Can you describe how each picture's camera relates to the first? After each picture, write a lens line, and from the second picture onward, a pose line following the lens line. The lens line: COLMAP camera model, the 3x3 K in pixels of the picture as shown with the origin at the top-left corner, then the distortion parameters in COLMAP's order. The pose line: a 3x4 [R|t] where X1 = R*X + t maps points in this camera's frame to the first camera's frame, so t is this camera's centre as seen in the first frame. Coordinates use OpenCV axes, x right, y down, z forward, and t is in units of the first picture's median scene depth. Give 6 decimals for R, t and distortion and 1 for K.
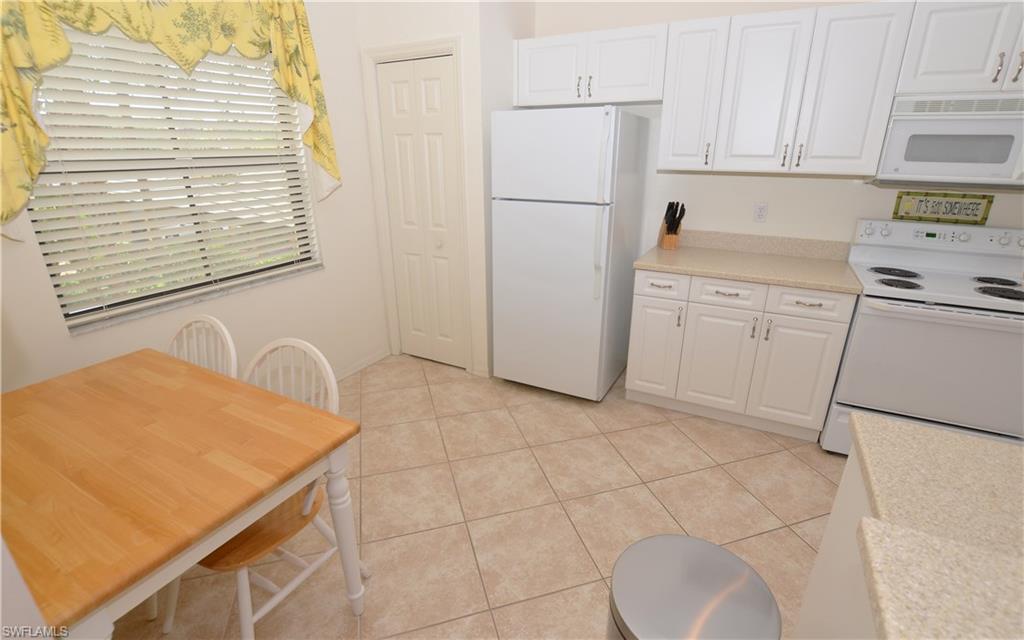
lens RADIAL K [[467.7, 0, 512.1], [0, 467.7, 323.0], [0, 0, 1]] dist [-0.030622, 0.000445]
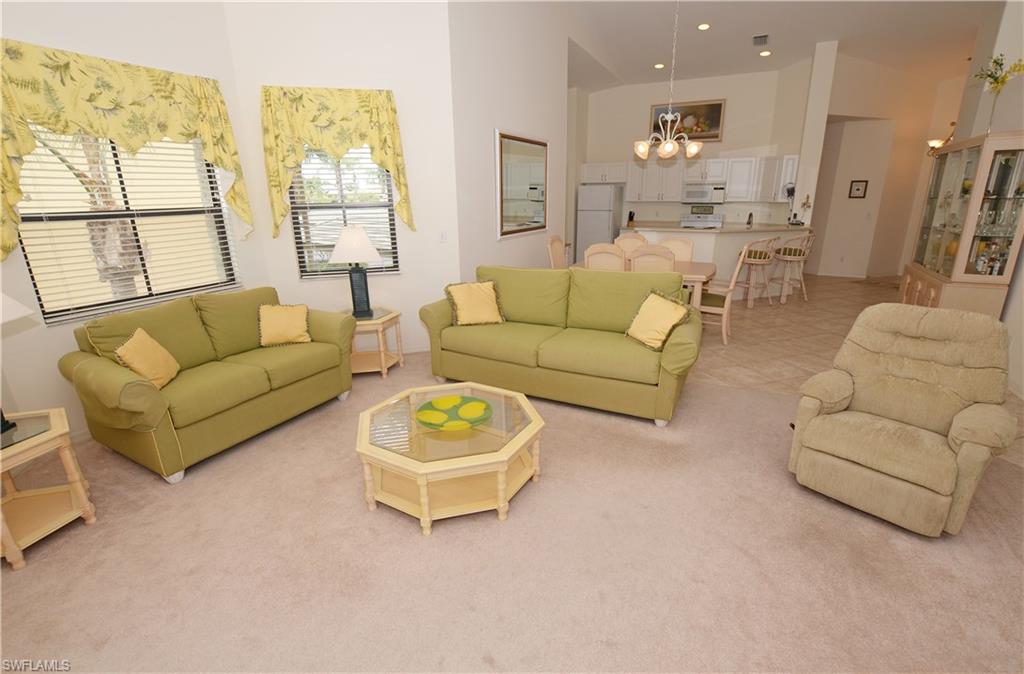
lens RADIAL K [[441.6, 0, 512.0], [0, 441.6, 337.0], [0, 0, 1]] dist [-0.032288, 0.000108]
pose [[0.999909, -0.004261, -0.012807, -0.567113], [0.003634, 0.998814, -0.048554, 0.954909], [0.012999, 0.048503, 0.998738, -2.561662]]
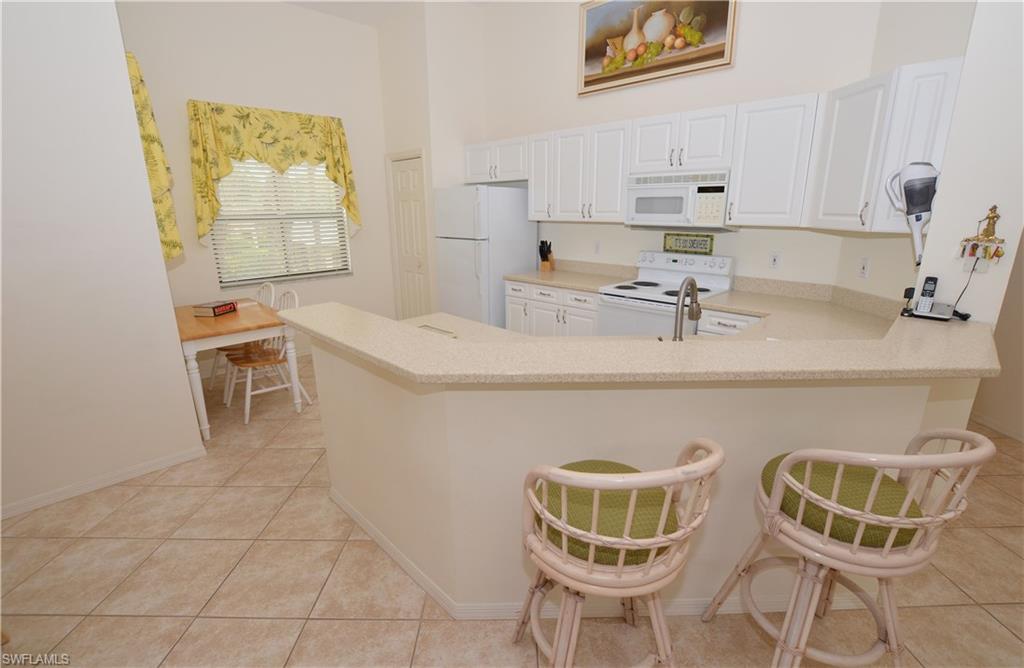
lens RADIAL K [[451.6, 0, 515.6], [0, 451.6, 333.2], [0, 0, 1]] dist [-0.039672, 0.007605]
pose [[0.957752, 0.073113, -0.278146, 0.845438], [-0.095571, 0.993095, -0.068040, 0.198166], [0.271251, 0.091748, 0.958126, -0.554913]]
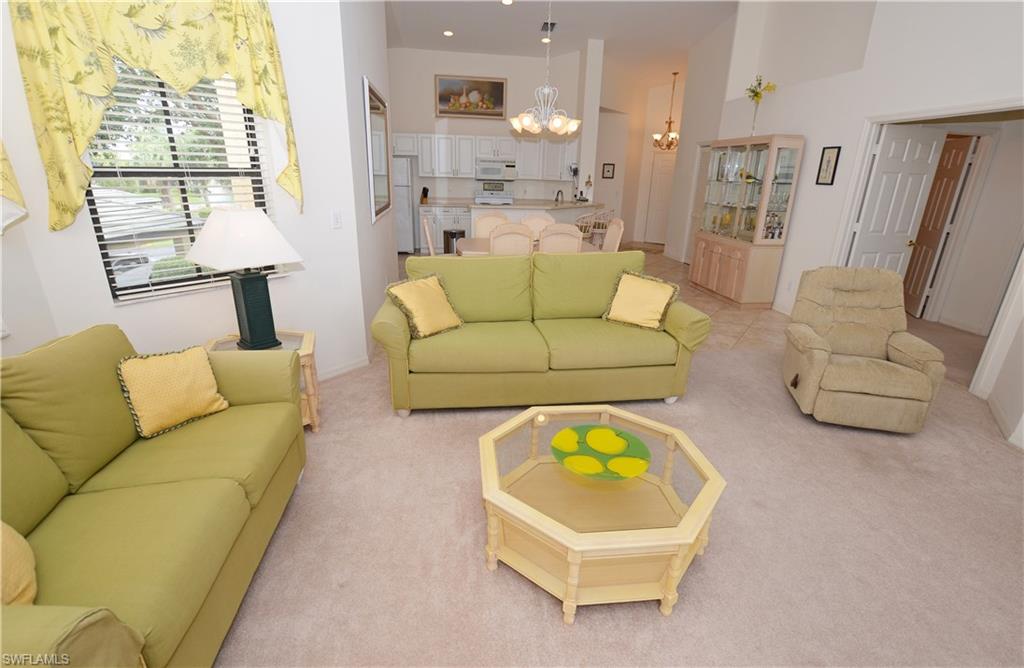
lens RADIAL K [[451.6, 0, 515.6], [0, 451.6, 333.2], [0, 0, 1]] dist [-0.039672, 0.007605]
pose [[0.824667, -0.162108, 0.541891, -1.148020], [0.166860, 0.985137, 0.040774, 0.833321], [-0.540446, 0.056795, 0.839459, -2.201389]]
